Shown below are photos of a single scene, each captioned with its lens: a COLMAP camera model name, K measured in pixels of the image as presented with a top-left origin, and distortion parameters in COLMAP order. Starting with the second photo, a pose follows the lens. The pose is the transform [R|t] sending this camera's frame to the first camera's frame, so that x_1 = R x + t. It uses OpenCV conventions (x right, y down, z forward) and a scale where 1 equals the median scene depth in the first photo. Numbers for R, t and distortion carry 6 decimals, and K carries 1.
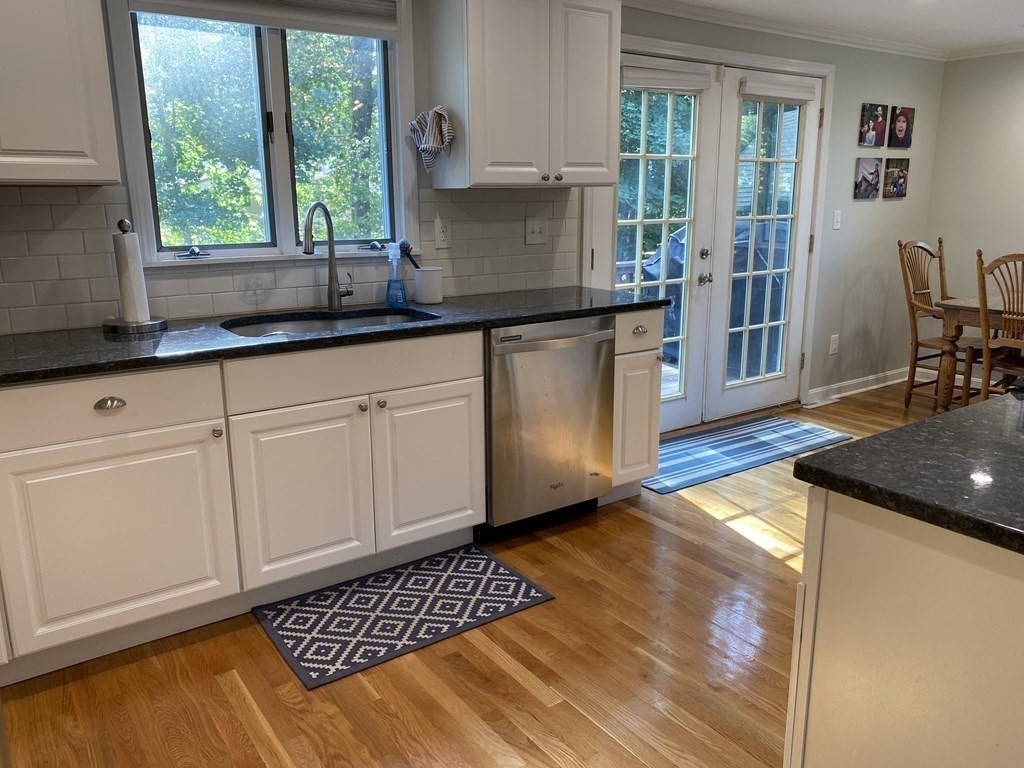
lens RADIAL K [[787.8, 0, 512.1], [0, 787.8, 382.9], [0, 0, 1]] dist [-0.003785, -0.001944]
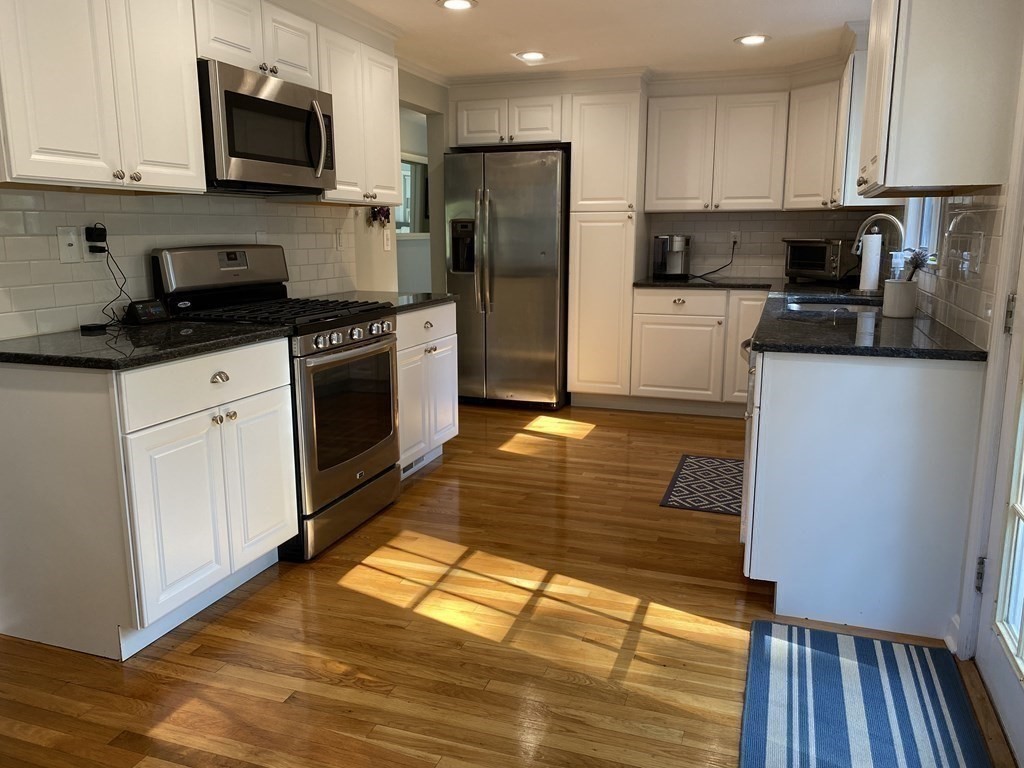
lens RADIAL K [[787.8, 0, 511.1], [0, 787.8, 380.7], [0, 0, 1]] dist [-0.003785, -0.001944]
pose [[-0.808367, 0.129822, -0.574186, 0.812338], [-0.128676, 0.912826, 0.387545, -0.337299], [0.574444, 0.387162, -0.721193, 1.392946]]
